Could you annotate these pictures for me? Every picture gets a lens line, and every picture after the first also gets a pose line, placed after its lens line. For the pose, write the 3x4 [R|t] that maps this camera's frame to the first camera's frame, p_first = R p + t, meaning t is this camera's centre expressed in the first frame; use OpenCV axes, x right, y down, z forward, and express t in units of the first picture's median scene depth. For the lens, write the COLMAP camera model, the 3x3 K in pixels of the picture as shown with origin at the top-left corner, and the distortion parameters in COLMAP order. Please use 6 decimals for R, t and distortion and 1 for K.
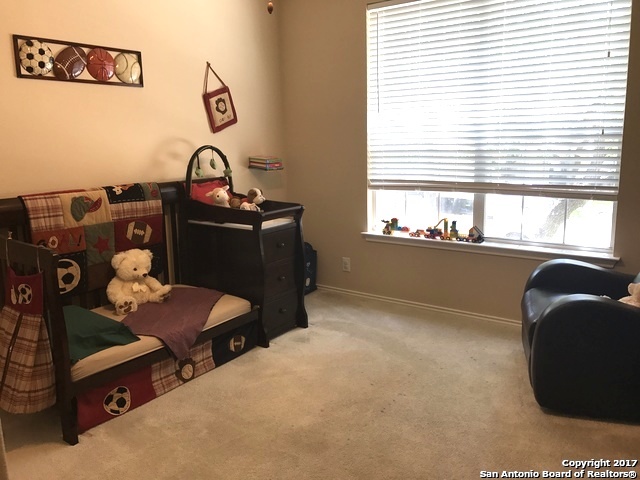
lens RADIAL K [[528.4, 0, 316.4], [0, 528.4, 237.7], [0, 0, 1]] dist [0.036782, -0.053562]
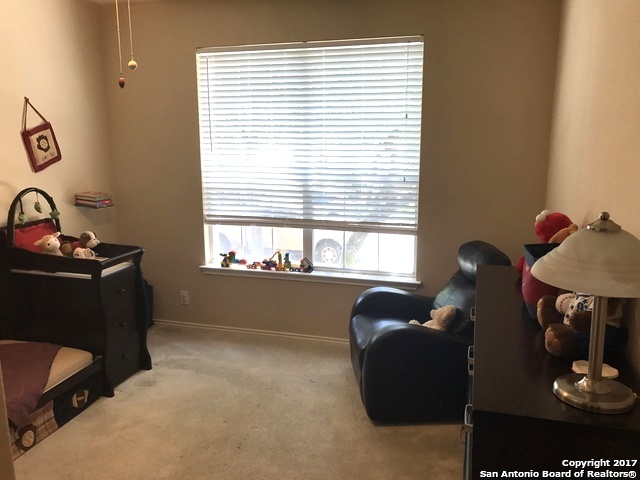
lens RADIAL K [[528.4, 0, 322.8], [0, 528.4, 238.3], [0, 0, 1]] dist [0.036782, -0.053562]
pose [[0.937664, -0.039965, 0.345238, -0.051771], [0.042296, 0.999105, 0.000782, -0.066507], [-0.344960, 0.013869, 0.938515, -0.059119]]
